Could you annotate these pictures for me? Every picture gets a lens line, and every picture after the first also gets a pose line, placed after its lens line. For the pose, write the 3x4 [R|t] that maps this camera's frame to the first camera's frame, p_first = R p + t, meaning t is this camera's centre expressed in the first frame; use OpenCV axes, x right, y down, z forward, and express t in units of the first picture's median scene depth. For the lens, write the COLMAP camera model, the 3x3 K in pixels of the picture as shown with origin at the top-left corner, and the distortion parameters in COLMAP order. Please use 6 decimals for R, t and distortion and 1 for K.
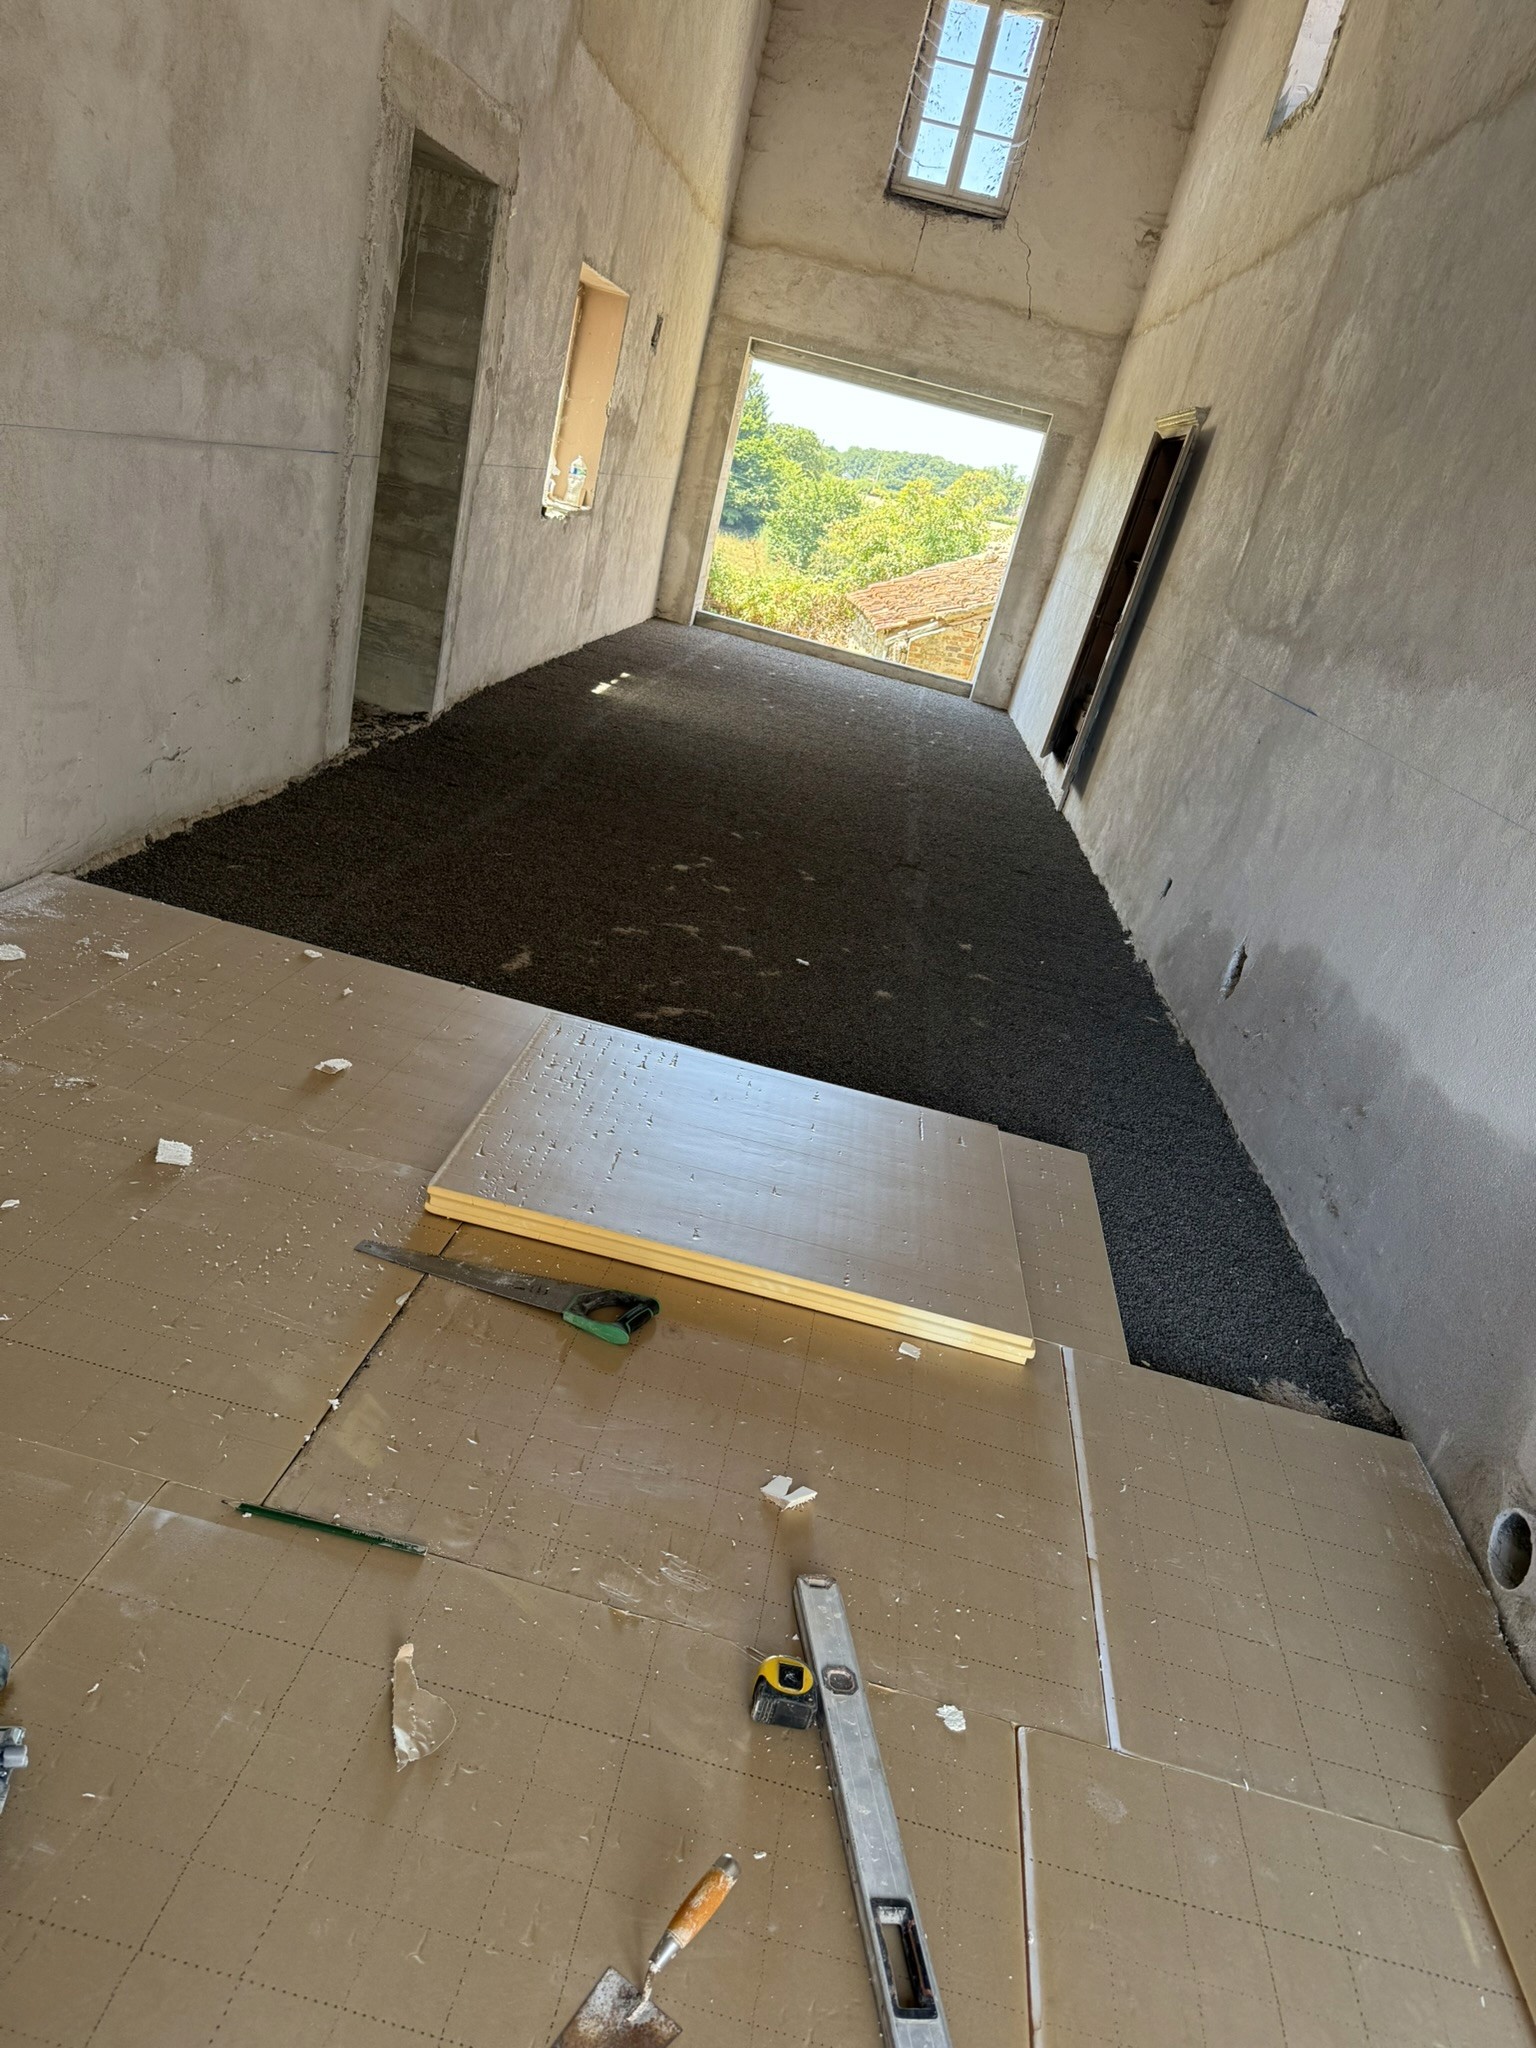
lens RADIAL K [[1400.4, 0, 768.0], [0, 1400.4, 1024.0], [0, 0, 1]] dist [0.033820, -0.035726]
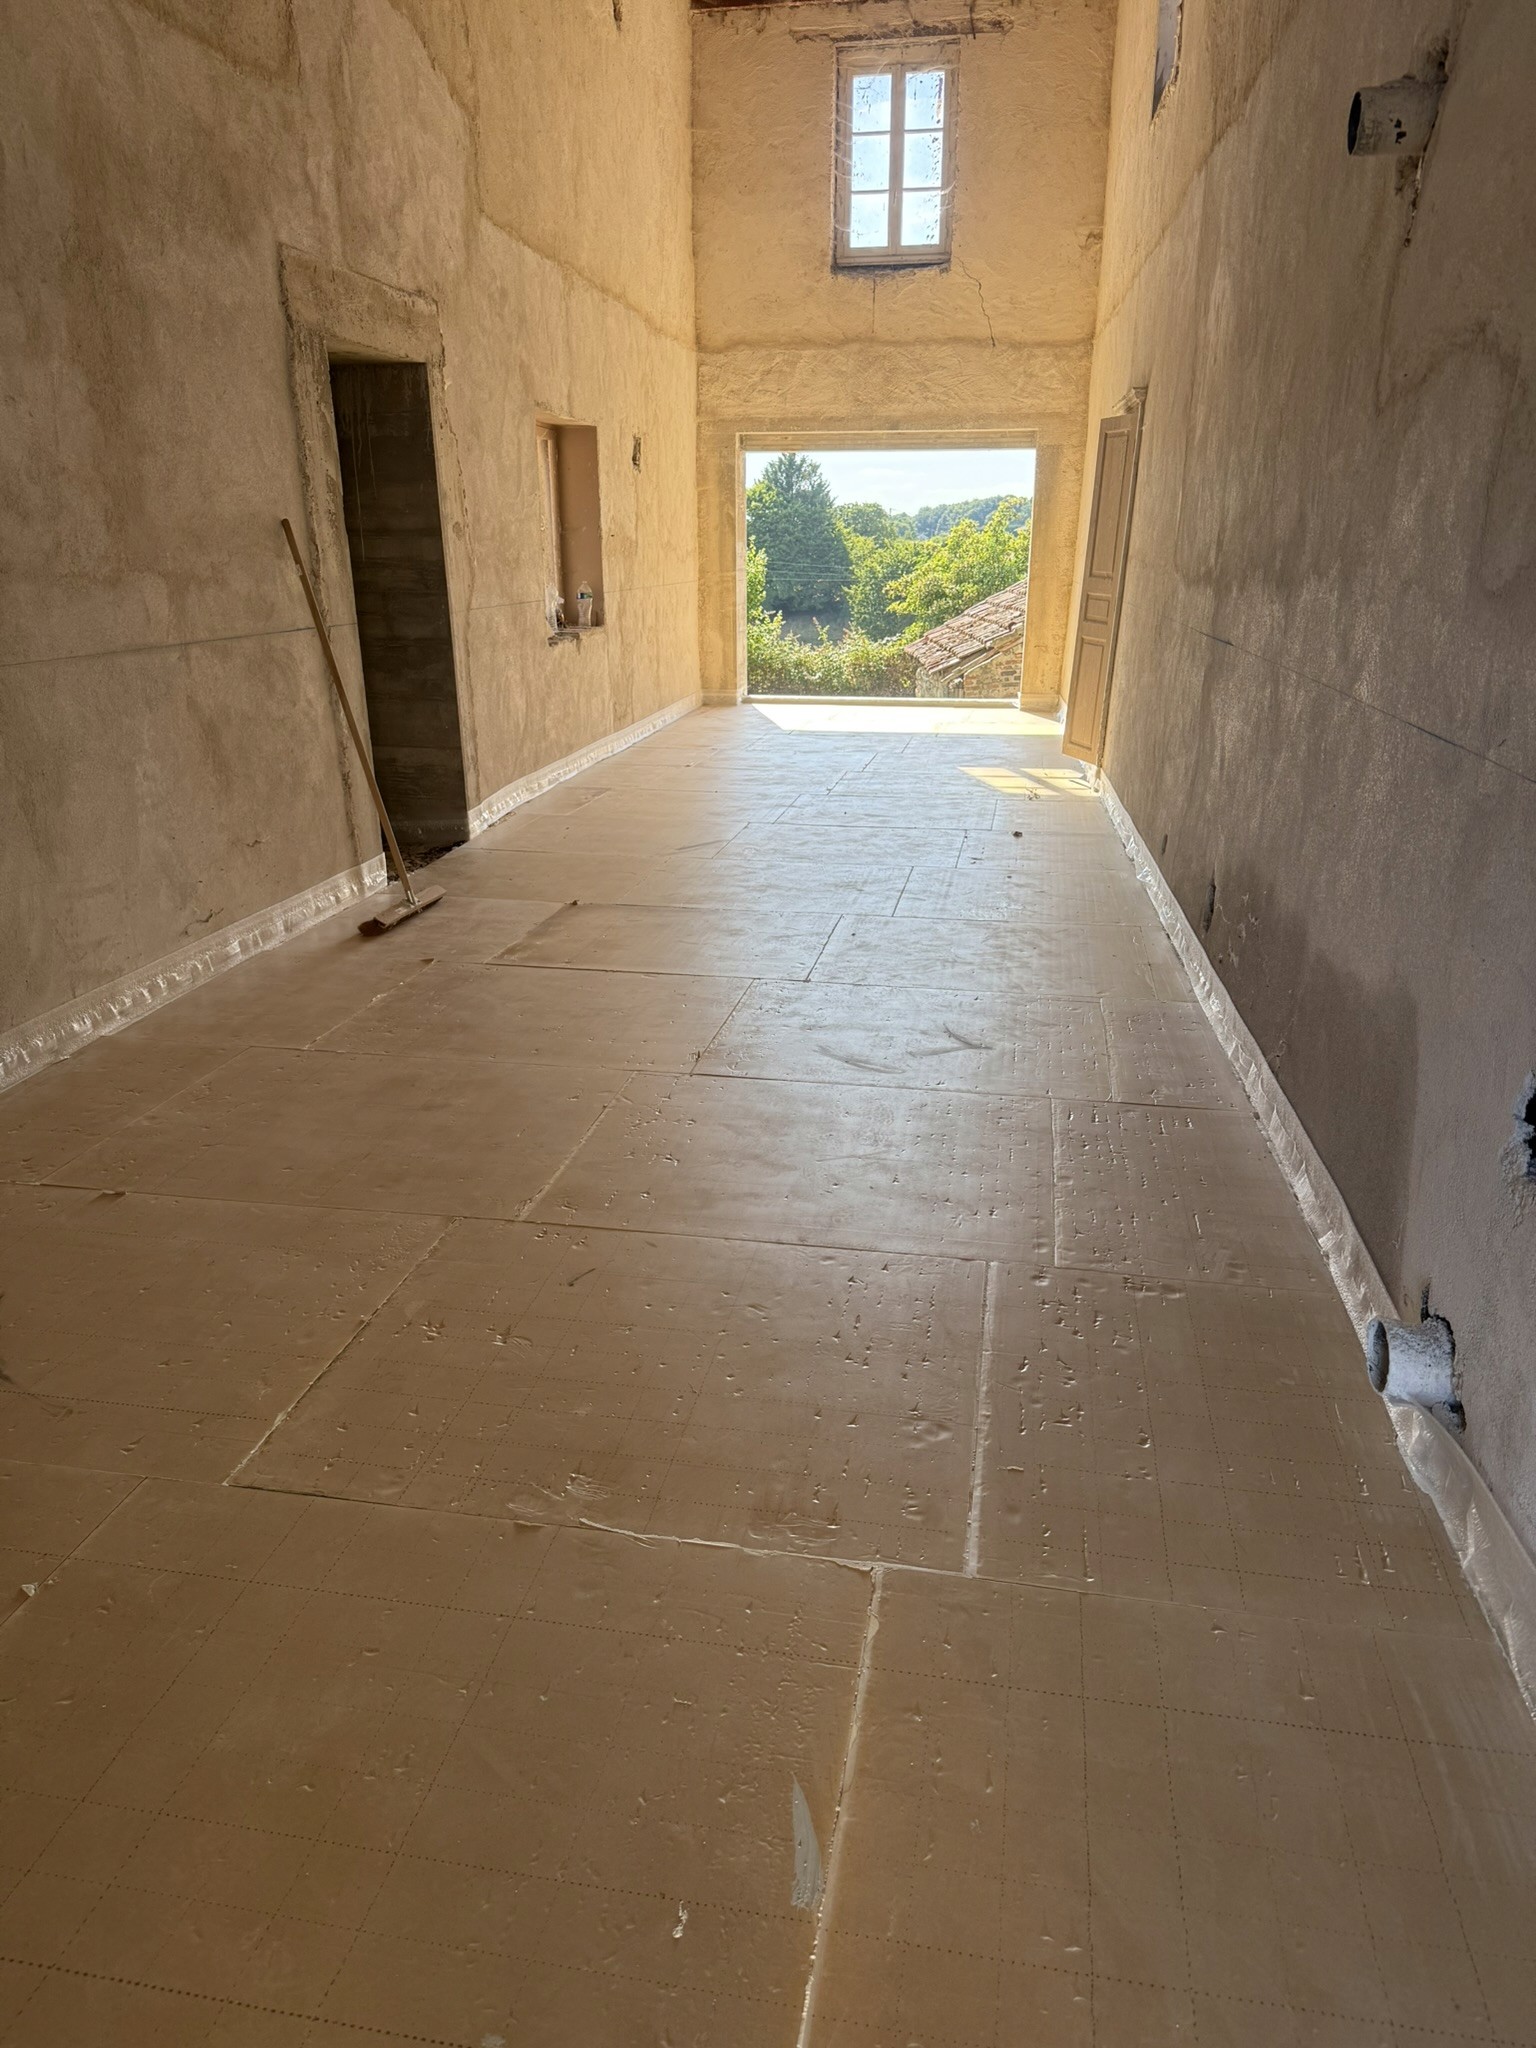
lens RADIAL K [[1396.3, 0, 760.1], [0, 1396.3, 1030.9], [0, 0, 1]] dist [0.063306, -0.089638]
pose [[0.971162, -0.202546, -0.125777, 0.087253], [0.195584, 0.978493, -0.065563, 0.038537], [0.136352, 0.039073, 0.989890, -0.035757]]
